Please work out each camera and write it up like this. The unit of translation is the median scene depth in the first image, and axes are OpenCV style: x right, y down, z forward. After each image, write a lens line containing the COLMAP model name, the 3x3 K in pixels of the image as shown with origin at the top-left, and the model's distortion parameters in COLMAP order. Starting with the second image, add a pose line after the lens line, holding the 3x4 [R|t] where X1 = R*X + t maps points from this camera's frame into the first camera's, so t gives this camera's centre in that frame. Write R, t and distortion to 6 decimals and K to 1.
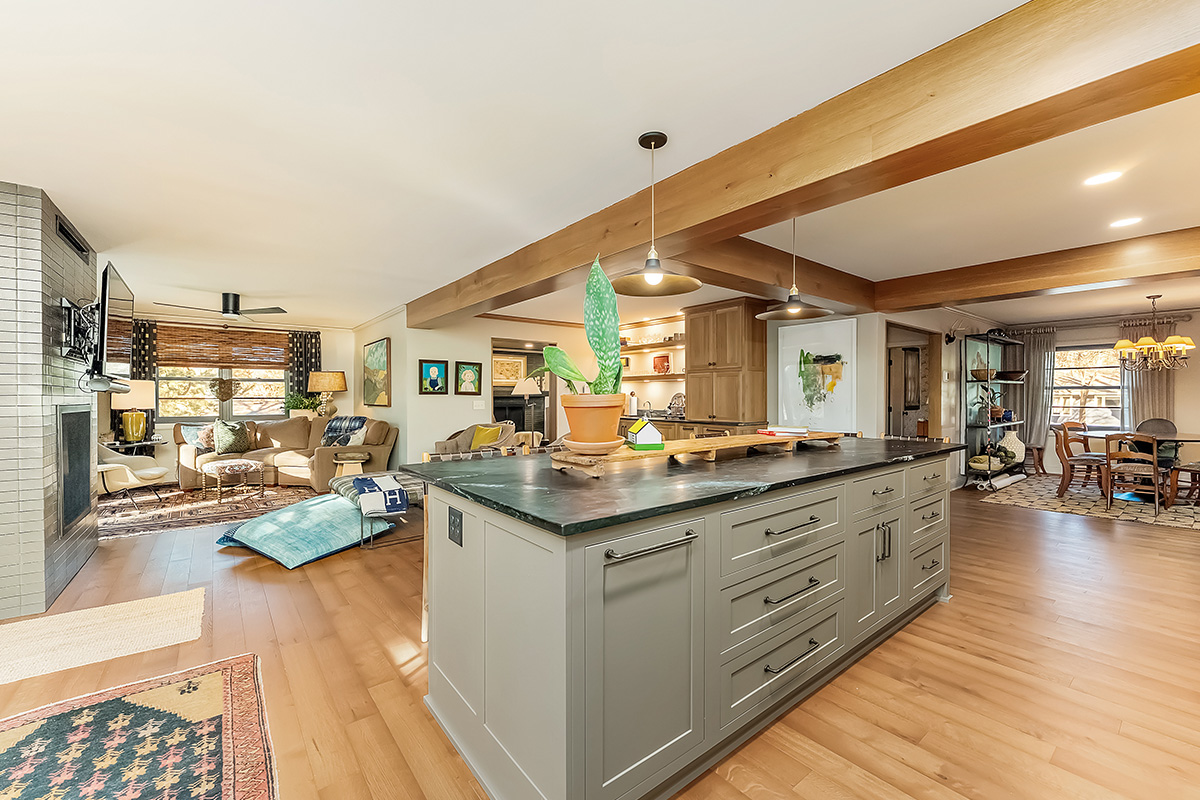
lens RADIAL K [[490.3, 0, 597.1], [0, 490.3, 402.6], [0, 0, 1]] dist [0.001202, 0.000039]
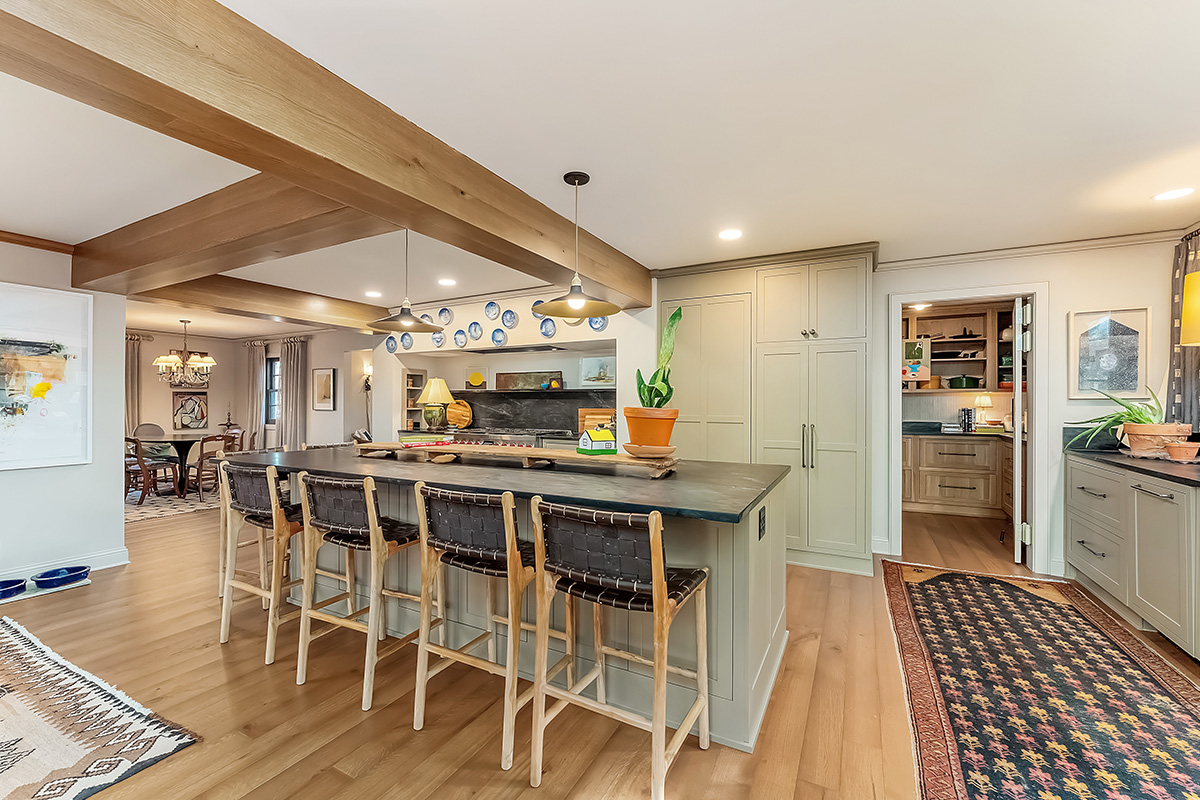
lens RADIAL K [[490.3, 0, 597.1], [0, 490.3, 402.6], [0, 0, 1]] dist [0.001202, 0.000039]
pose [[-0.400195, -0.000398, 0.916430, -0.795046], [0.010460, 0.999933, 0.005002, -0.027026], [-0.916370, 0.011587, -0.400164, 1.207508]]
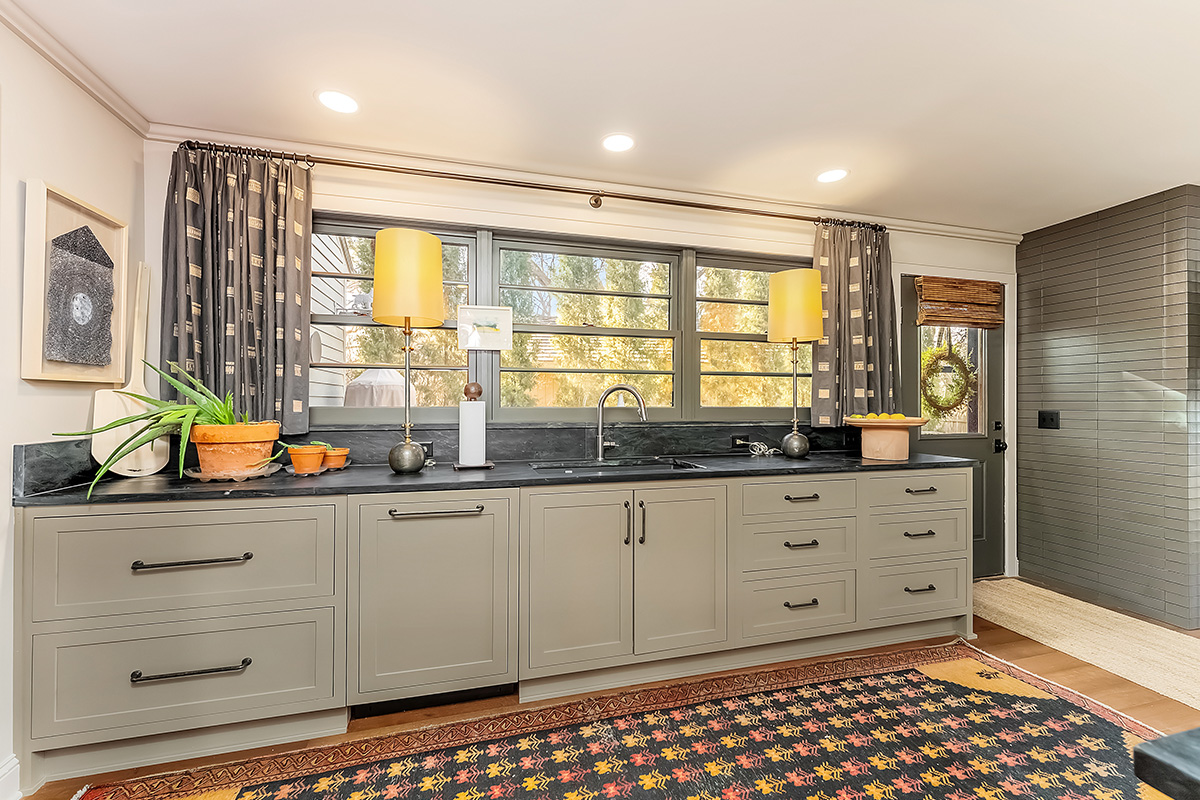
lens RADIAL K [[488.7, 0, 600.0], [0, 488.7, 400.0], [0, 0, 1]] dist [-0.001210, 0.000131]
pose [[-0.390274, -0.004141, -0.920690, 0.190780], [-0.013011, 0.999915, 0.001018, -0.001802], [0.920607, 0.012376, -0.390294, 0.338916]]
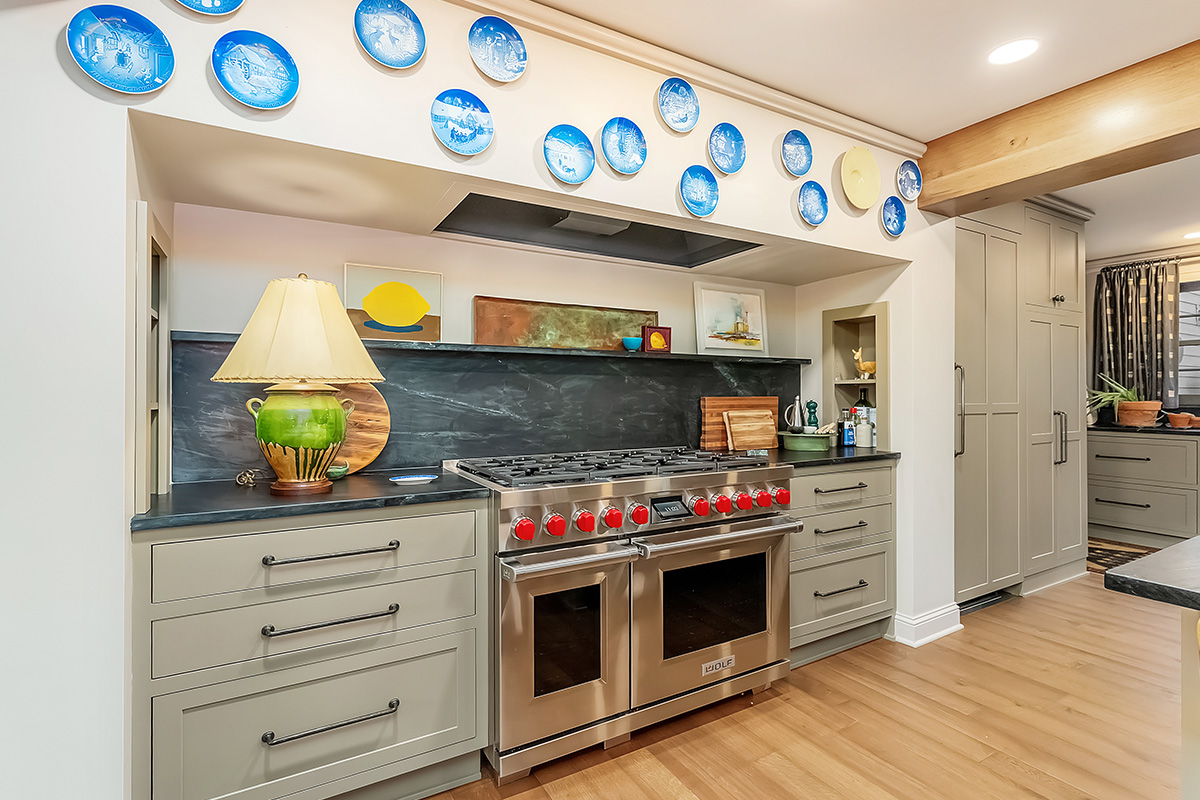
lens RADIAL K [[569.4, 0, 596.0], [0, 569.4, 390.7], [0, 0, 1]] dist [-0.000337, 0.000047]
pose [[-0.988952, 0.003012, 0.148208, 1.147300], [0.004186, 0.999962, 0.007613, -0.014197], [-0.148180, 0.008149, -0.988927, 1.575501]]
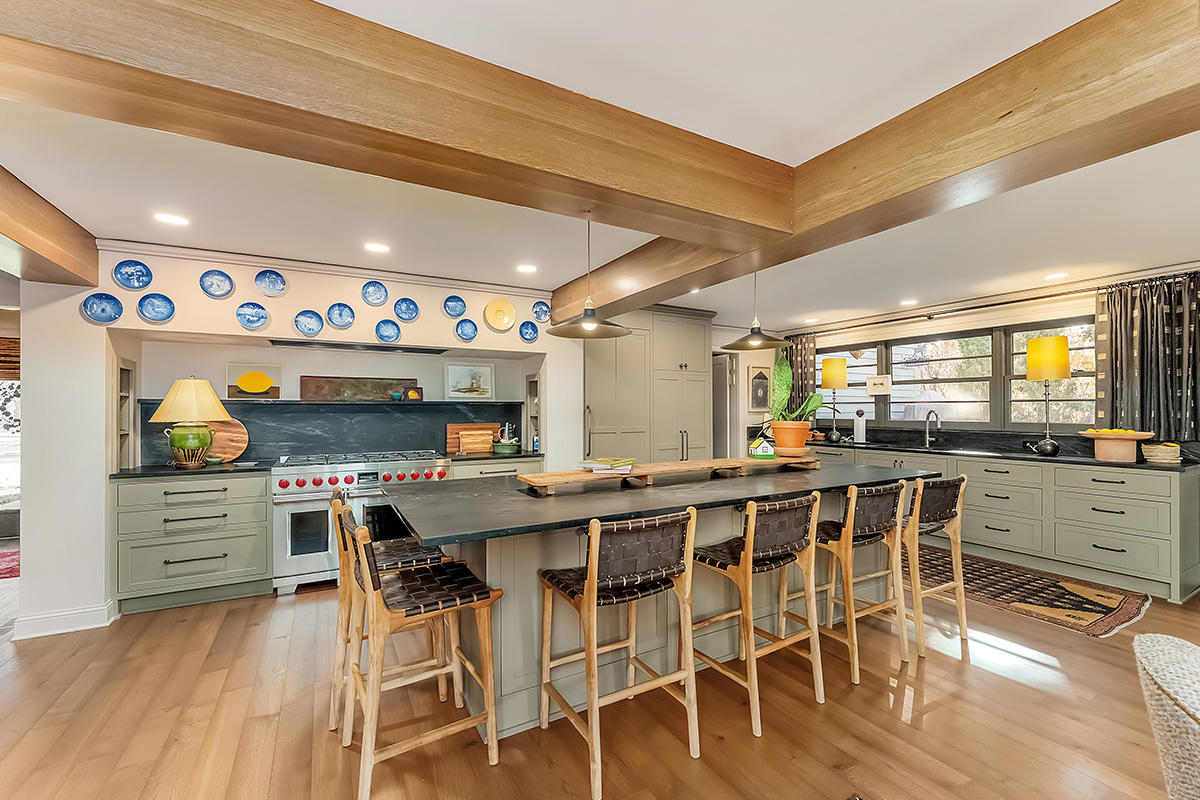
lens RADIAL K [[492.0, 0, 600.5], [0, 492.0, 406.8], [0, 0, 1]] dist [-0.000628, -0.000202]
pose [[-0.987755, 0.004405, 0.155950, 0.284172], [0.005549, 0.999961, 0.006901, -0.063136], [-0.155913, 0.007682, -0.987741, 2.117025]]
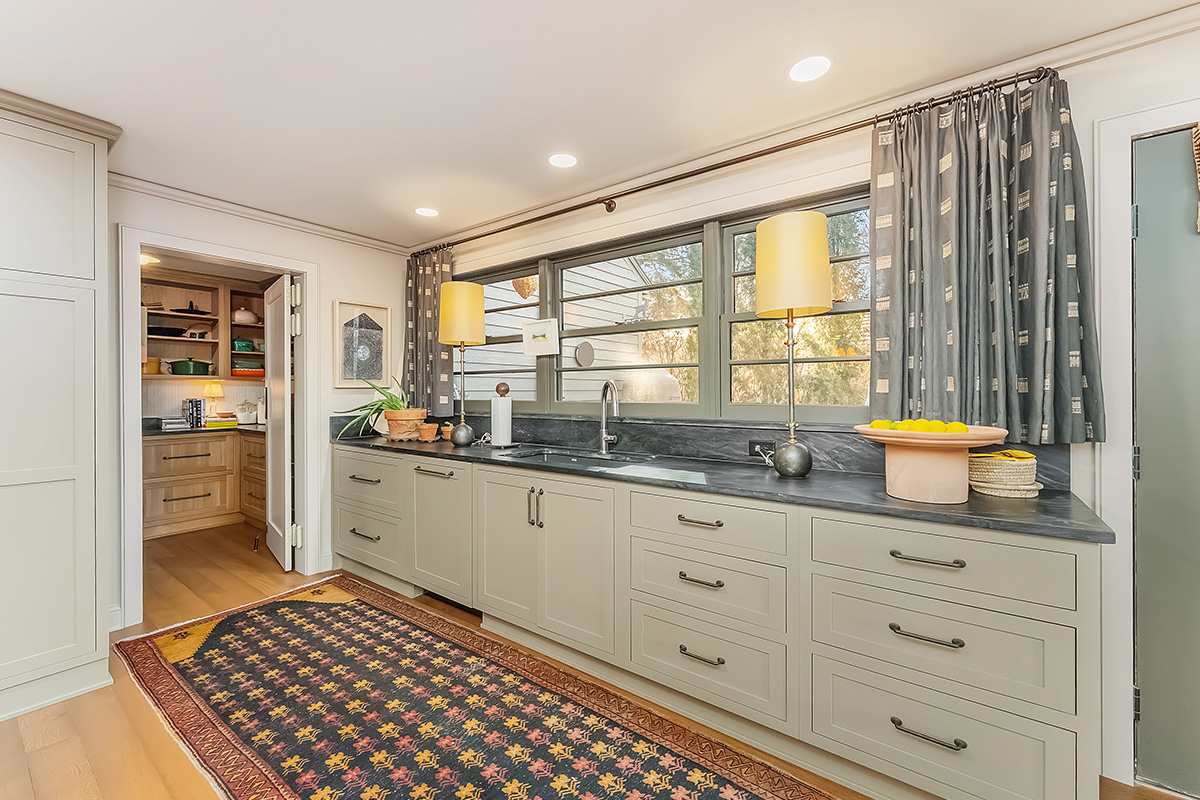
lens RADIAL K [[494.2, 0, 599.2], [0, 494.2, 390.9], [0, 0, 1]] dist [-0.000517, -0.000189]
pose [[-0.967369, 0.004057, -0.253338, -0.432872], [0.001070, 0.999928, 0.011928, -0.023422], [0.253369, 0.011268, -0.967304, 0.959839]]
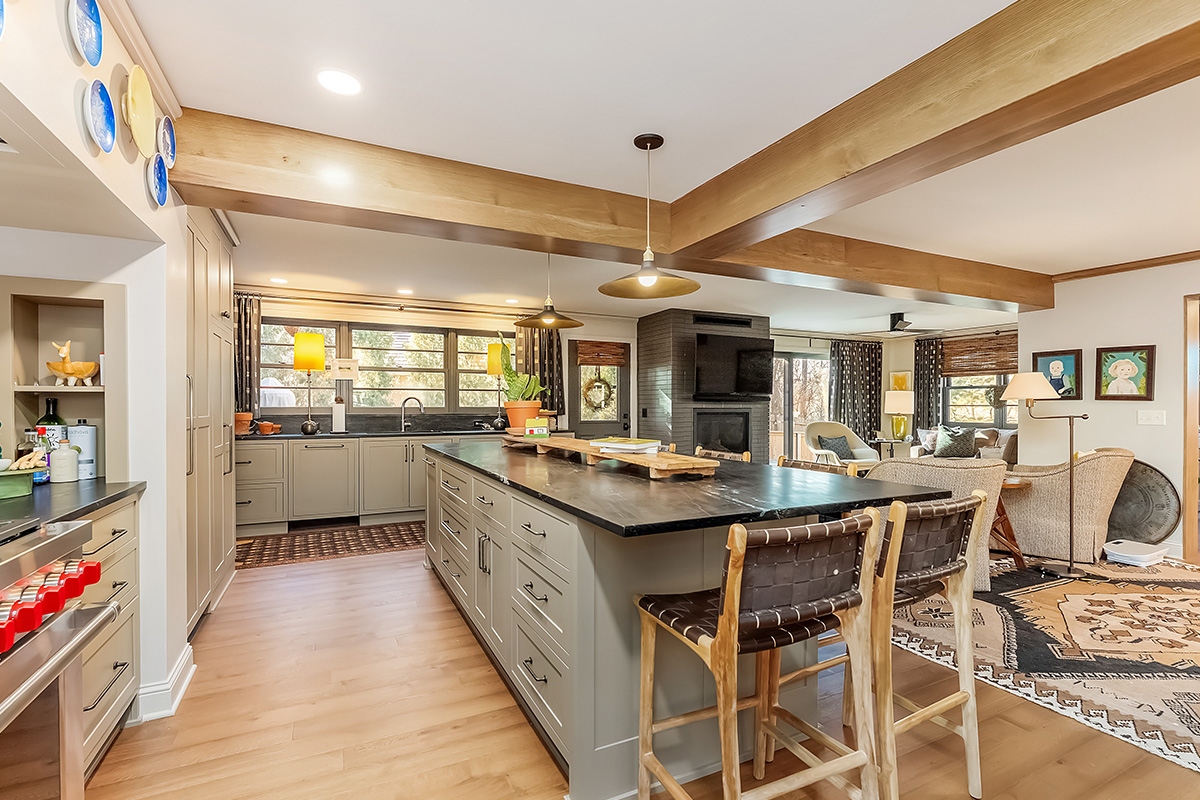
lens RADIAL K [[553.8, 0, 593.8], [0, 553.8, 407.1], [0, 0, 1]] dist [-0.000264, -0.000060]
pose [[-0.212365, 0.003961, -0.977182, 1.408837], [-0.011487, 0.999913, 0.006550, -0.009268], [0.977123, 0.012616, -0.212300, 1.244312]]
